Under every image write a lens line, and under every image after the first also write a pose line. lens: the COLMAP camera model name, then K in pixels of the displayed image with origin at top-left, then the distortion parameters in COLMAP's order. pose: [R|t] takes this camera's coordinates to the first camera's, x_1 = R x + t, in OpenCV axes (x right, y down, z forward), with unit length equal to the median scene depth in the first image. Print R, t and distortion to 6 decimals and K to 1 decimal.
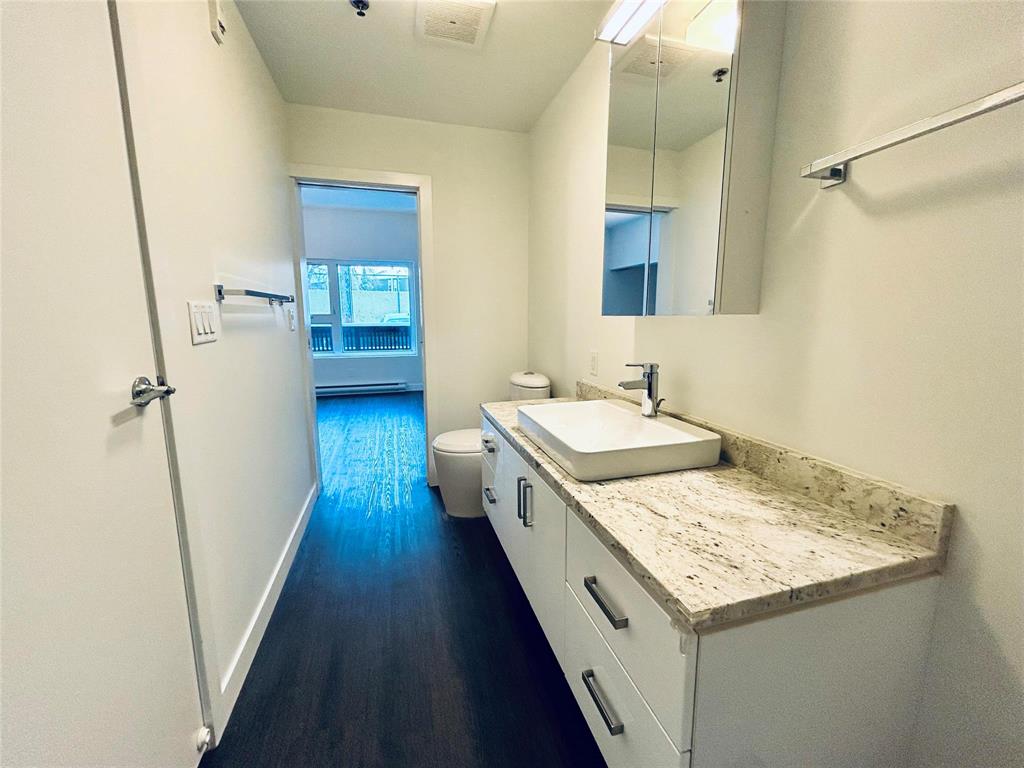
lens RADIAL K [[414.8, 0, 516.4], [0, 414.8, 381.1], [0, 0, 1]] dist [-0.000487, -0.000450]
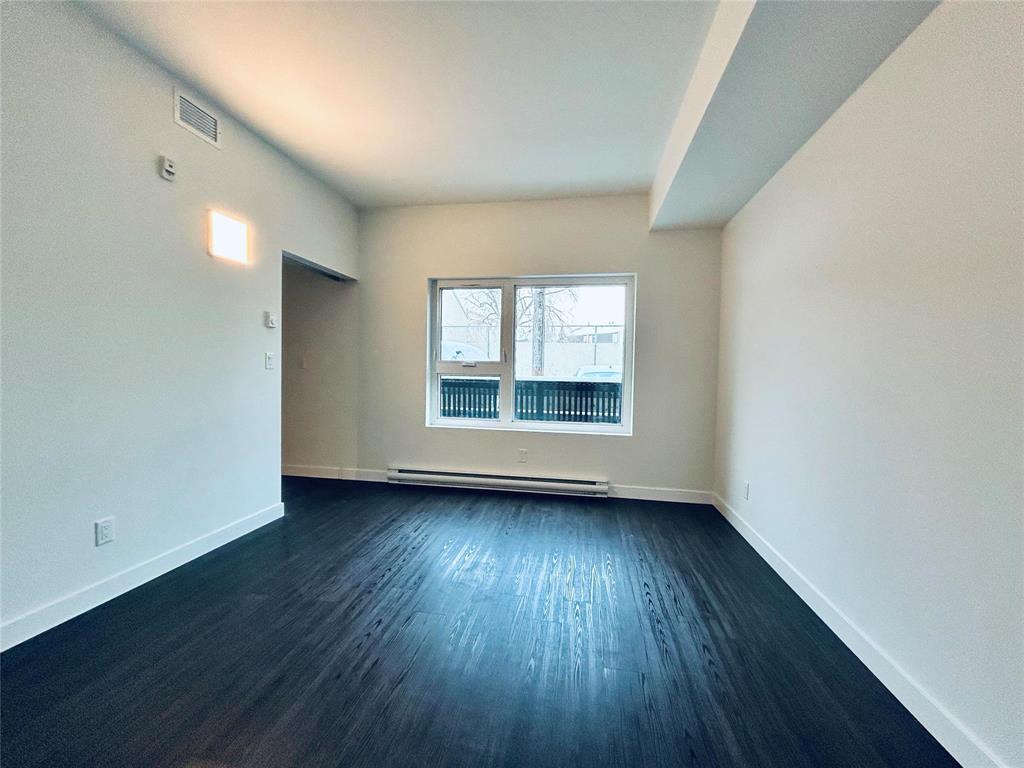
lens RADIAL K [[414.8, 0, 510.7], [0, 414.8, 383.4], [0, 0, 1]] dist [-0.000487, -0.000450]
pose [[0.893357, 0.028456, -0.448446, -0.129017], [-0.085792, 0.990436, -0.108060, -0.053637], [0.441082, 0.135010, 0.887254, 0.397579]]
